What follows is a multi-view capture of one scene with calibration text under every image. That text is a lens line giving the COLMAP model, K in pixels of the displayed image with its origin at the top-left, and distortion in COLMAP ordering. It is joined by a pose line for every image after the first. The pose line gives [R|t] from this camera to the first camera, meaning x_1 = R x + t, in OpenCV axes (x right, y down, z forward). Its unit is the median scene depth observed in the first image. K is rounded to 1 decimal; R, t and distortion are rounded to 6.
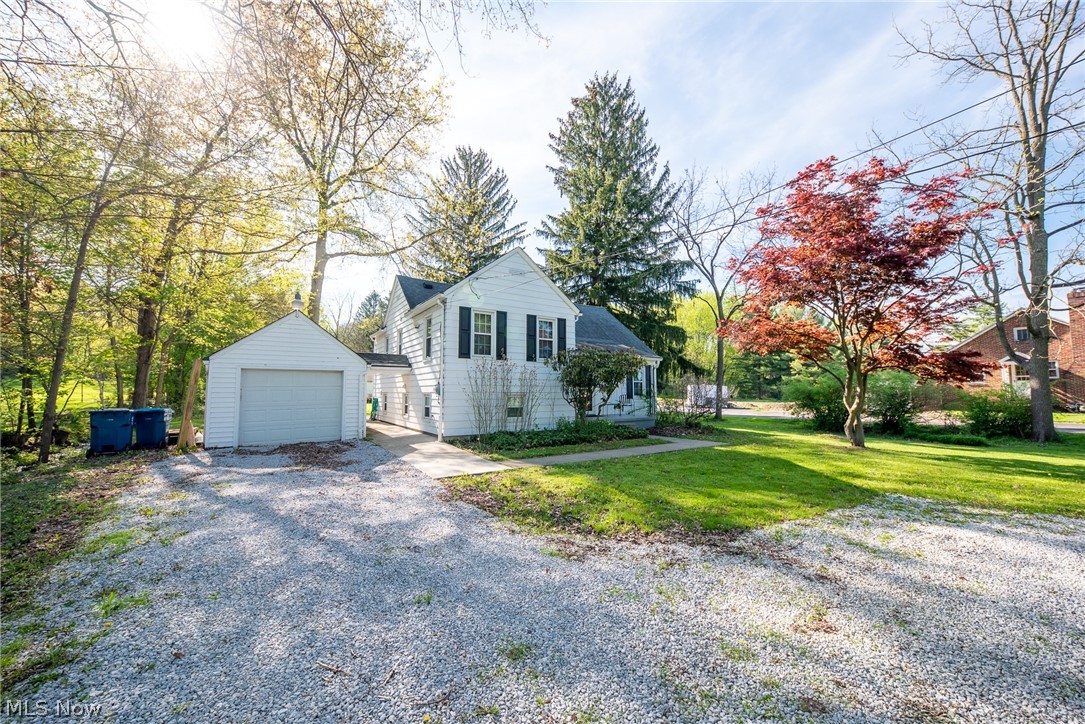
lens RADIAL K [[423.5, 0, 543.9], [0, 423.5, 359.9], [0, 0, 1]] dist [0.012559, -0.000430]
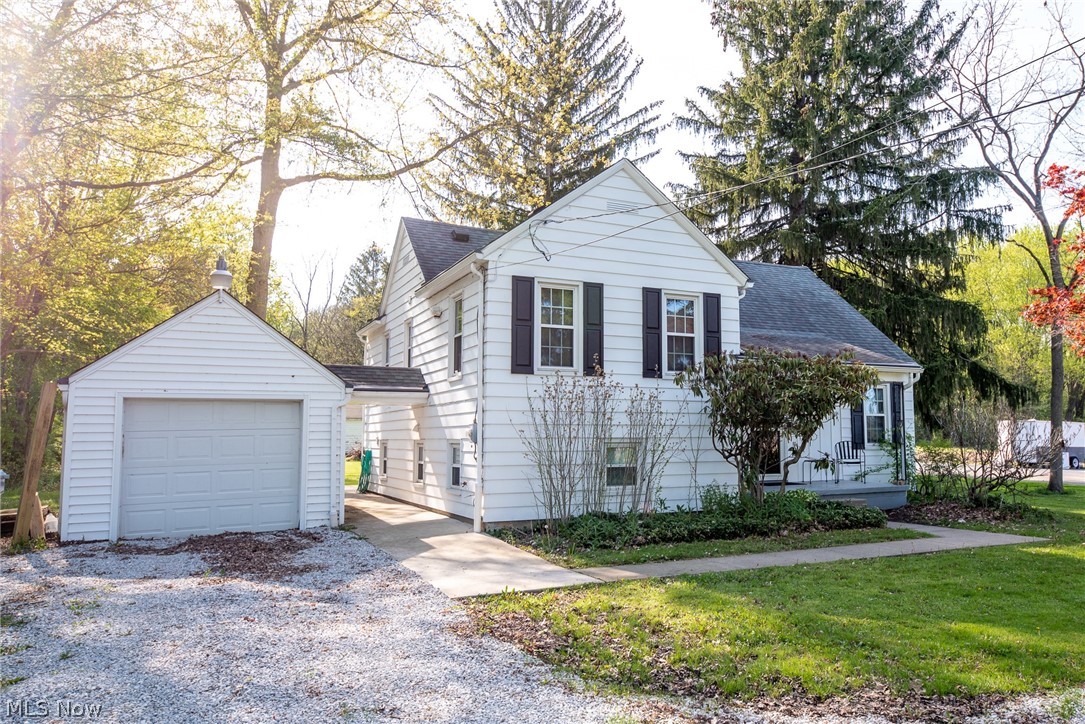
lens RADIAL K [[747.9, 0, 545.7], [0, 747.9, 362.6], [0, 0, 1]] dist [0.009007, 0.015105]
pose [[0.995888, -0.015628, -0.089235, -0.089971], [0.013534, 0.999620, -0.024017, 0.006197], [0.089576, 0.022711, 0.995721, 0.091203]]
